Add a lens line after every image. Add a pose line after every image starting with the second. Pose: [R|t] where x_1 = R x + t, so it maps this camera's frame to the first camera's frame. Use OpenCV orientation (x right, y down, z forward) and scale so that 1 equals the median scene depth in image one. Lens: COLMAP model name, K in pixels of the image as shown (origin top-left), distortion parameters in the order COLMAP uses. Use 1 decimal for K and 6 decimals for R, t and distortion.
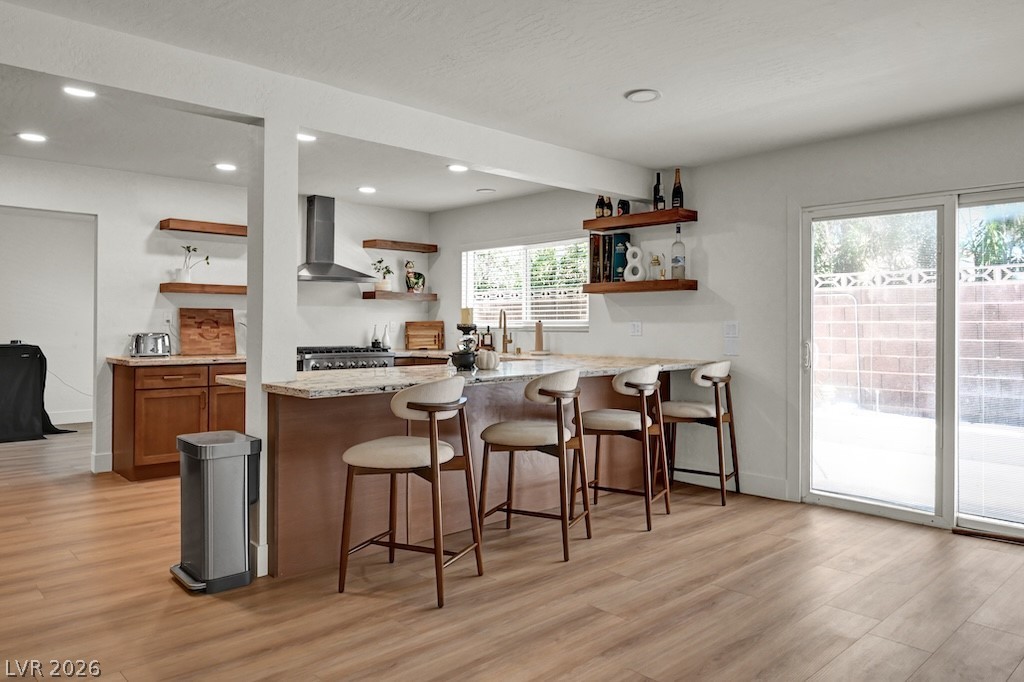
lens RADIAL K [[704.5, 0, 508.2], [0, 704.5, 320.5], [0, 0, 1]] dist [0.000139, -0.006255]
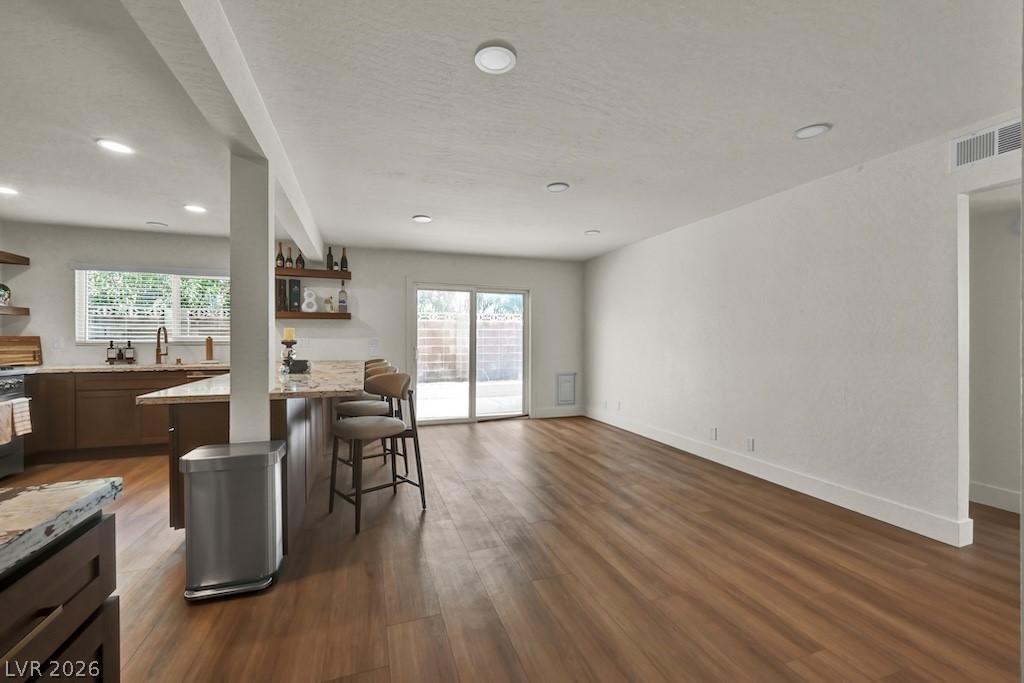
lens RADIAL K [[412.5, 0, 507.1], [0, 412.5, 343.5], [0, 0, 1]] dist [-0.001542, 0.000412]
pose [[0.404661, -0.011359, 0.914396, -0.481976], [-0.005690, 0.999872, 0.014939, -0.001918], [-0.914449, -0.011249, 0.404545, 0.226818]]
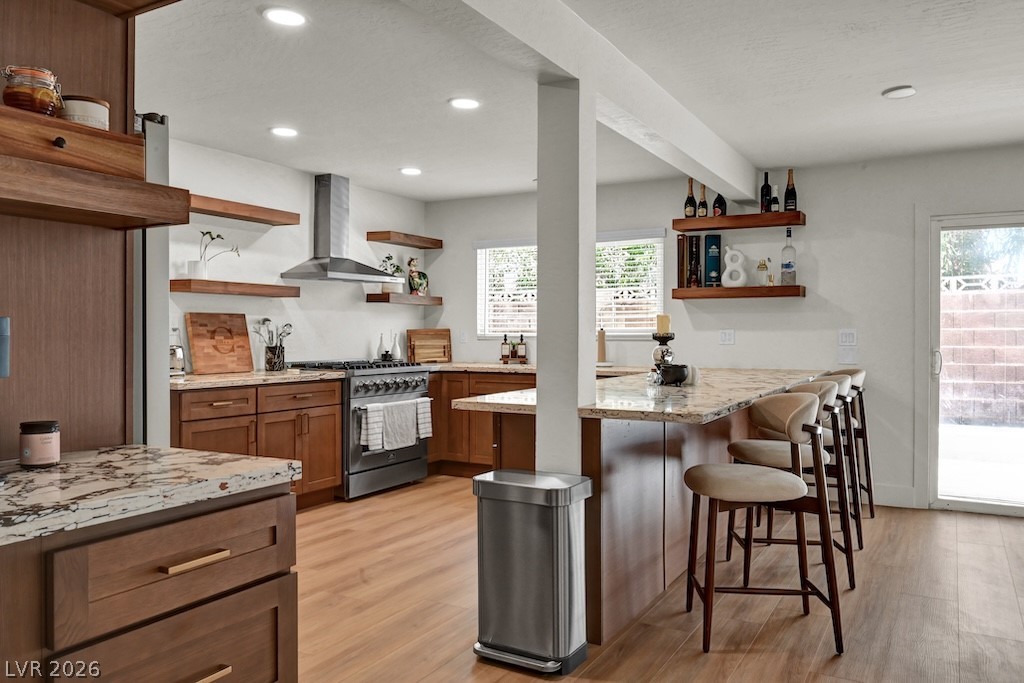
lens RADIAL K [[771.4, 0, 505.4], [0, 771.4, 337.9], [0, 0, 1]] dist [-0.004714, 0.012133]
pose [[0.955536, -0.004296, 0.294842, -0.414074], [0.000181, 0.999902, 0.013981, -0.001832], [-0.294874, -0.013306, 0.955444, 0.108210]]
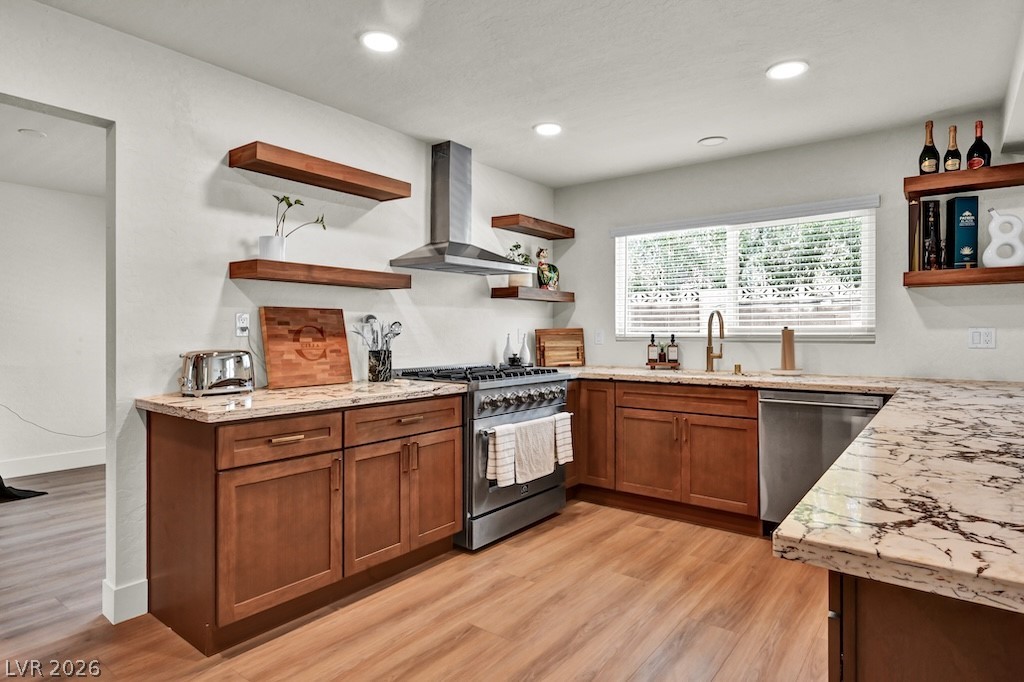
lens RADIAL K [[572.5, 0, 509.6], [0, 572.5, 332.6], [0, 0, 1]] dist [0.001398, 0.000203]
pose [[0.985960, -0.004496, 0.166923, -0.372410], [0.003355, 0.999969, 0.007120, 0.001071], [-0.166950, -0.006460, 0.985944, 0.542981]]
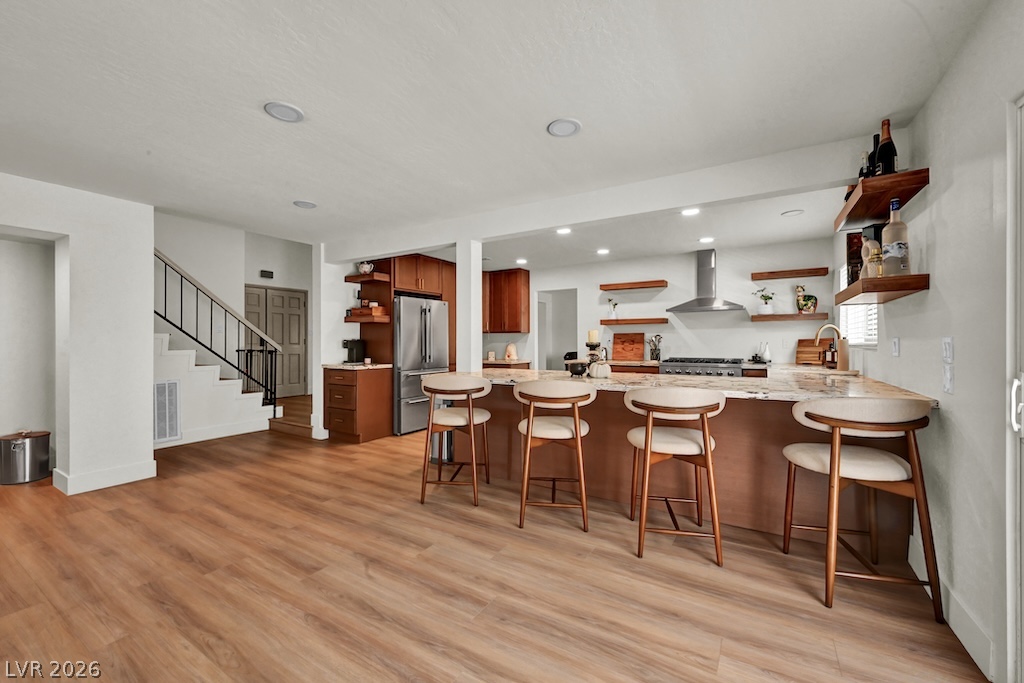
lens RADIAL K [[412.5, 0, 507.0], [0, 412.5, 343.0], [0, 0, 1]] dist [-0.001542, 0.000412]
pose [[0.261320, -0.000383, -0.965252, 0.509247], [0.009280, 0.999955, 0.002115, 0.002370], [0.965208, -0.009510, 0.261312, 0.498237]]
